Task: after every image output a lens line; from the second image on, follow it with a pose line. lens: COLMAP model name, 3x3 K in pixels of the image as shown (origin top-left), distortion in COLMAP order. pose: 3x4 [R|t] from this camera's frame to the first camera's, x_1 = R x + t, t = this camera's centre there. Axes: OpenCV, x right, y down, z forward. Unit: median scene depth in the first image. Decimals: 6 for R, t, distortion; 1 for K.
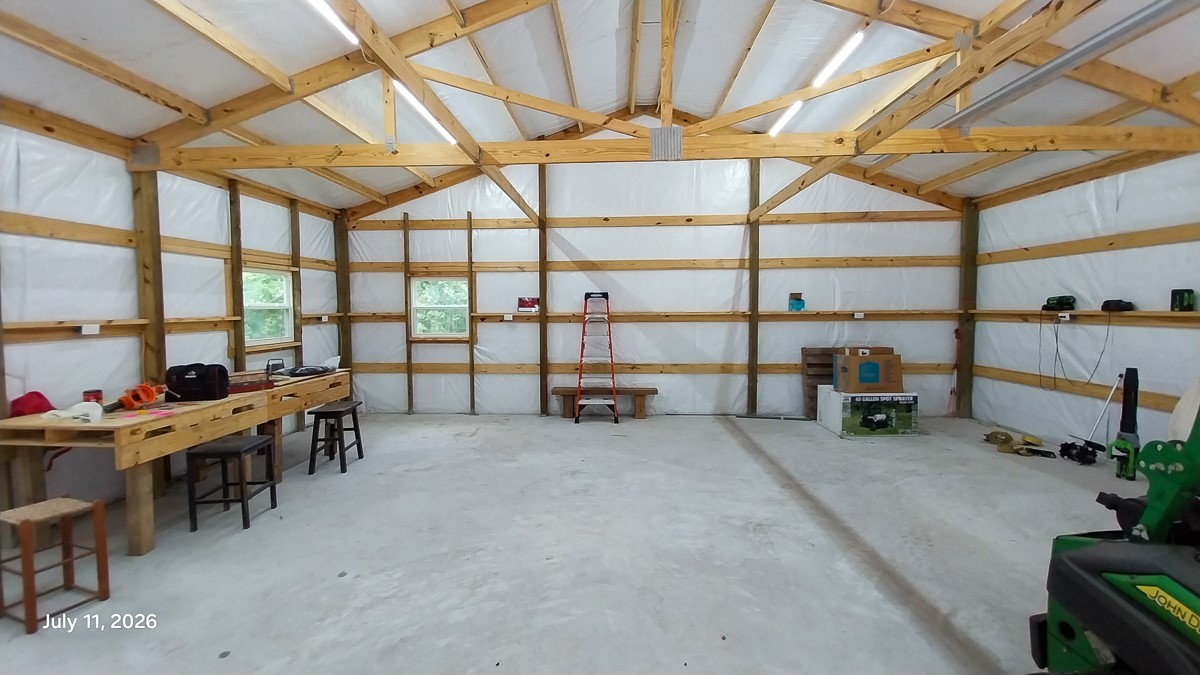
lens RADIAL K [[479.7, 0, 588.9], [0, 479.7, 333.4], [0, 0, 1]] dist [0.023197, -0.017940]
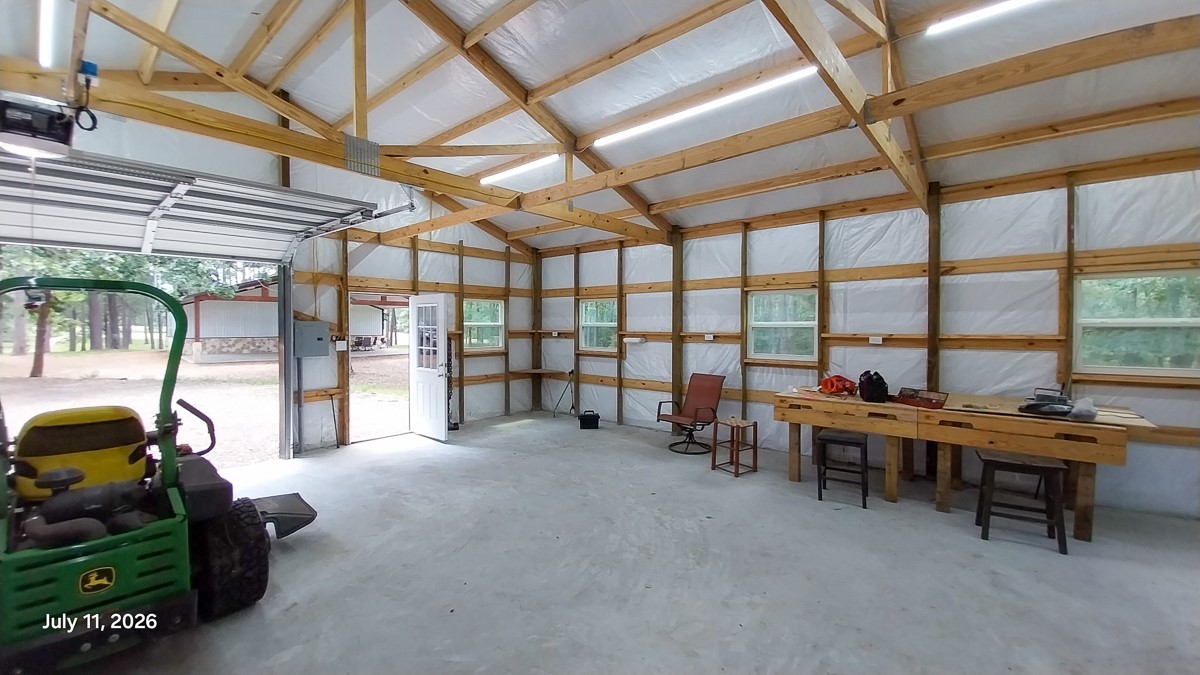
lens RADIAL K [[479.7, 0, 588.9], [0, 479.7, 333.4], [0, 0, 1]] dist [0.023197, -0.017940]
pose [[-0.632430, 0.017137, -0.774428, 0.664207], [-0.036198, 0.998009, 0.051646, -0.077842], [0.773772, 0.060696, -0.630550, 1.347091]]
